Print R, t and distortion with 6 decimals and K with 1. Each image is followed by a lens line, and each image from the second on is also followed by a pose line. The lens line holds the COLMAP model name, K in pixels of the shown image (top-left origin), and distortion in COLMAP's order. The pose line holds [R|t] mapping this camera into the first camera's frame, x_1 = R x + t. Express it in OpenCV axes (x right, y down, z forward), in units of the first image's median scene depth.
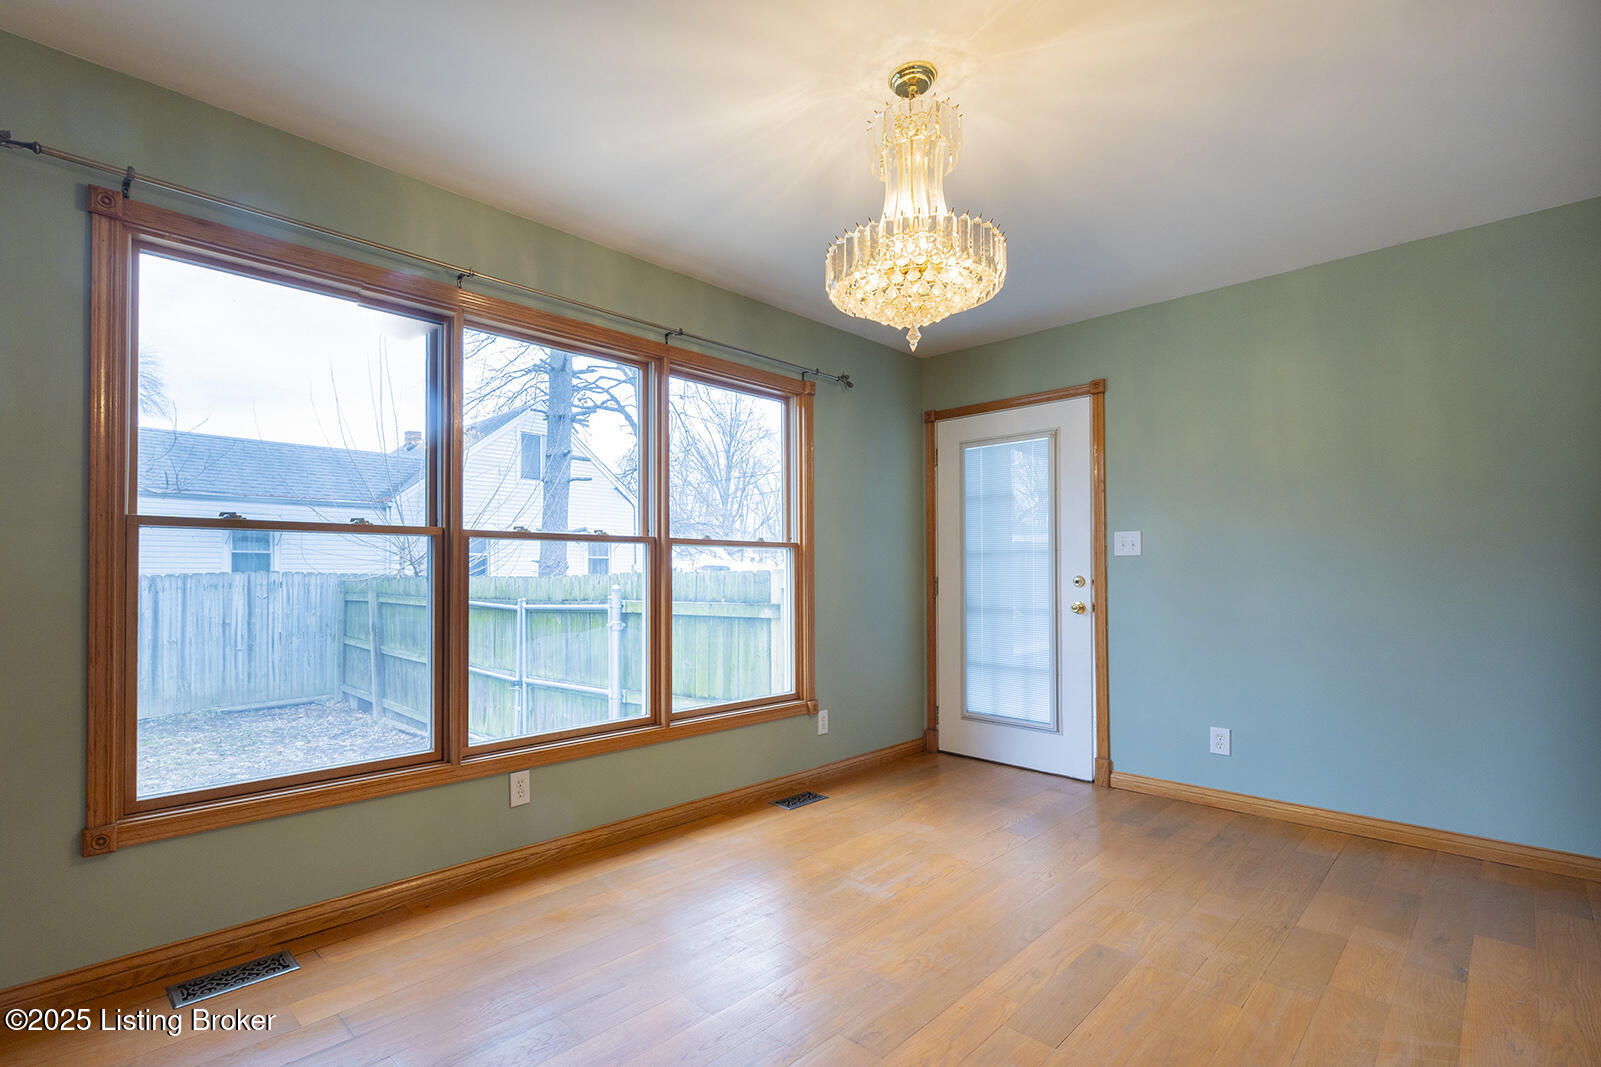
lens RADIAL K [[727.8, 0, 798.1], [0, 727.8, 569.5], [0, 0, 1]] dist [-0.000500, -0.000024]
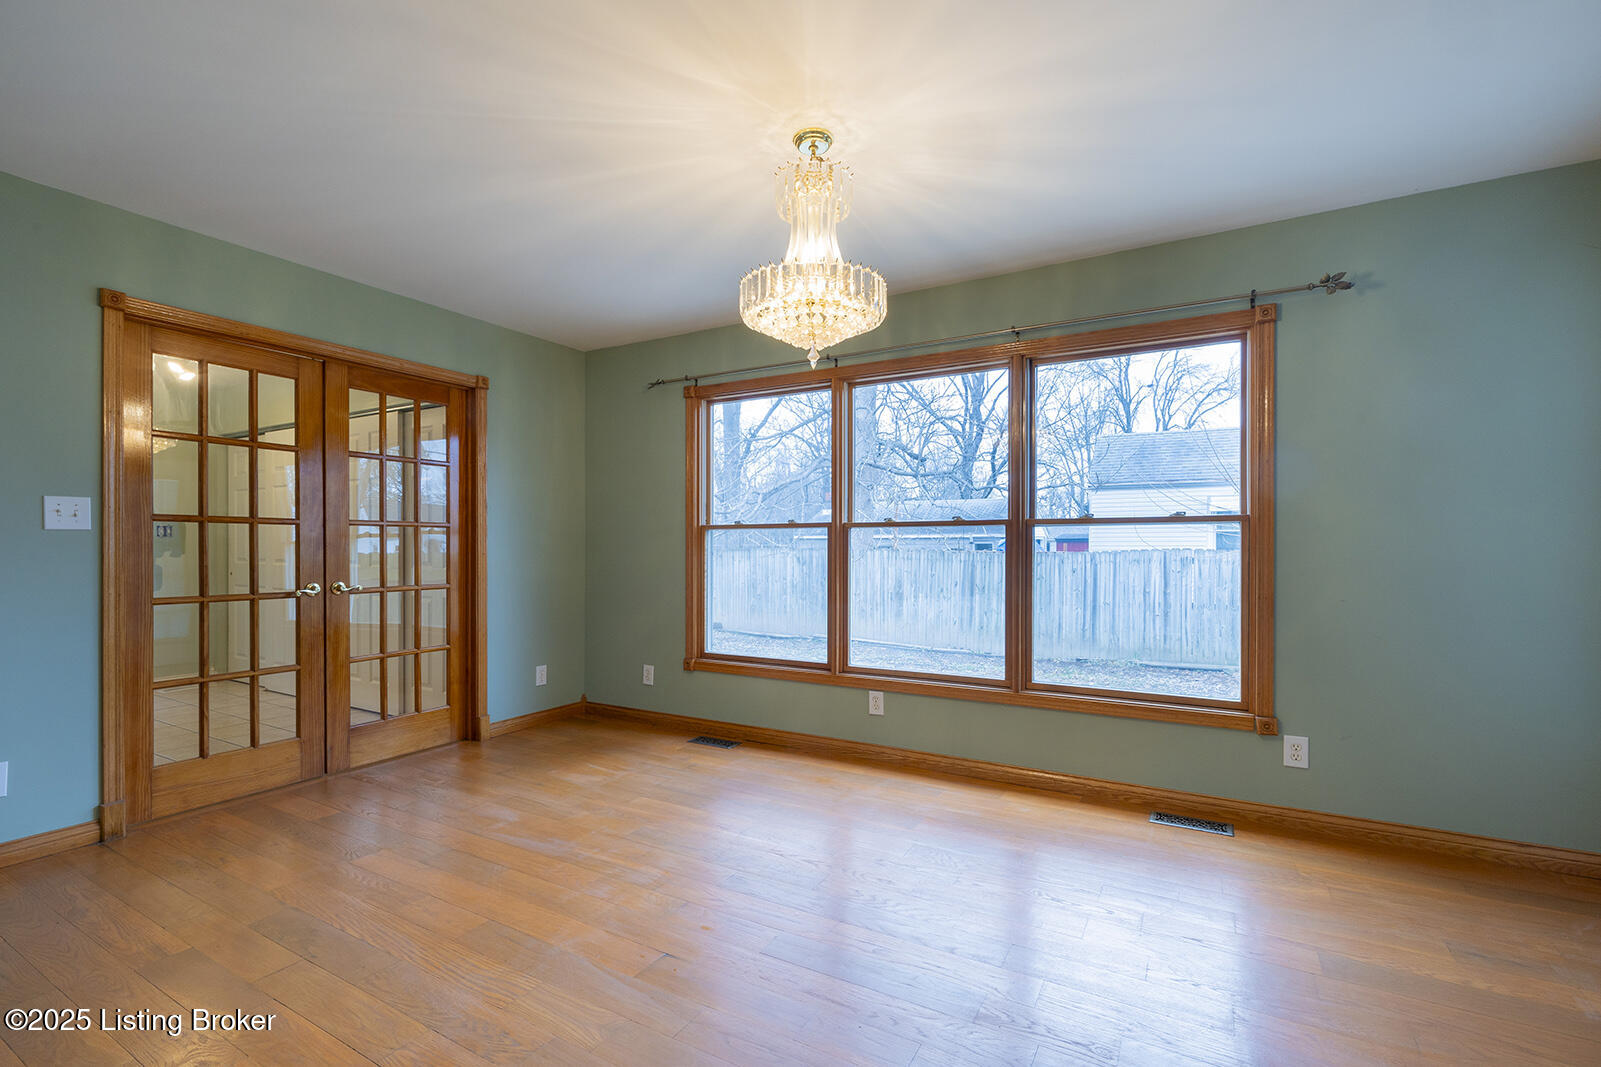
lens RADIAL K [[745.2, 0, 804.9], [0, 745.2, 554.6], [0, 0, 1]] dist [-0.000139, 0.000075]
pose [[0.276158, 0.008402, -0.961075, 0.757052], [0.002594, 0.999952, 0.009487, -0.002320], [0.961109, -0.005113, 0.276123, 0.362127]]
